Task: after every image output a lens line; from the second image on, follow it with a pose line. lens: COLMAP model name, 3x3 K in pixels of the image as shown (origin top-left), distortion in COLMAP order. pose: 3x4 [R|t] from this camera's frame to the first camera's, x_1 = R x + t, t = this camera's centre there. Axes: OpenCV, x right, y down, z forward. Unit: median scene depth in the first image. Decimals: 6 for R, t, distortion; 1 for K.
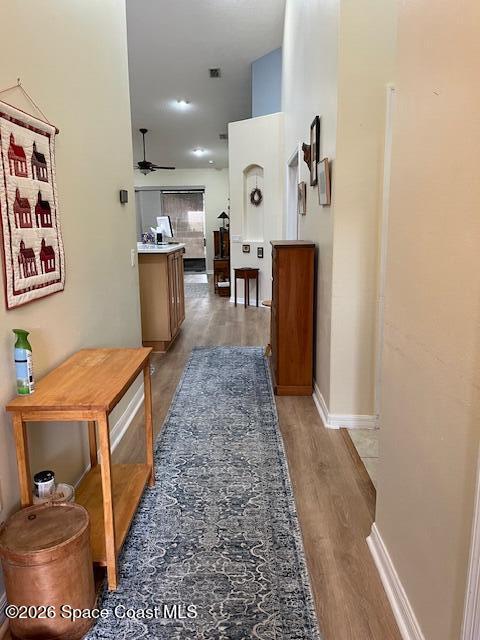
lens RADIAL K [[483.9, 0, 240.0], [0, 483.9, 320.0], [0, 0, 1]] dist [0.011237, 0.000583]
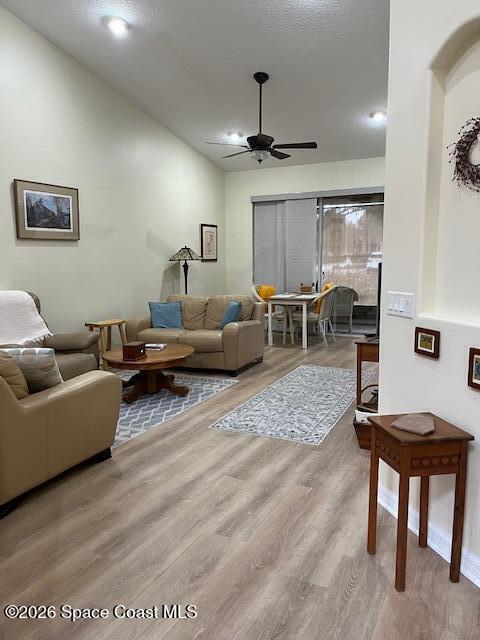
lens RADIAL K [[483.9, 0, 240.0], [0, 483.9, 320.0], [0, 0, 1]] dist [0.011237, 0.000583]
pose [[0.889653, 0.061414, -0.452489, 0.032801], [-0.089533, 0.995141, -0.040968, -0.108141], [0.447774, 0.076960, 0.890829, 0.546522]]
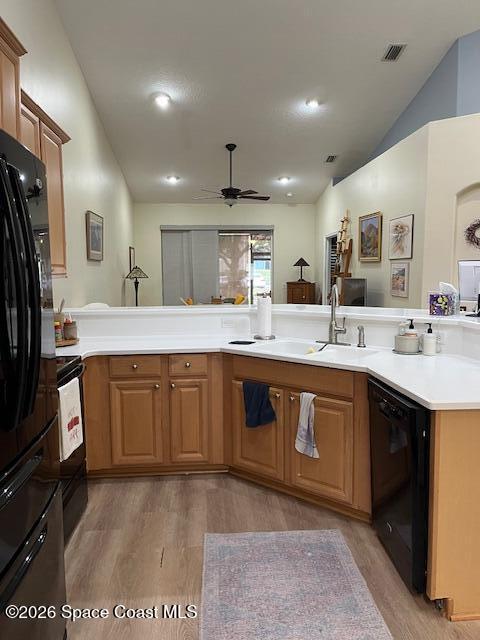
lens RADIAL K [[483.9, 0, 240.0], [0, 483.9, 320.0], [0, 0, 1]] dist [0.011237, 0.000583]
pose [[0.993949, -0.010531, 0.109336, -0.267138], [0.021390, 0.994894, -0.098631, -0.060101], [-0.107739, 0.100373, 0.989099, 0.305118]]
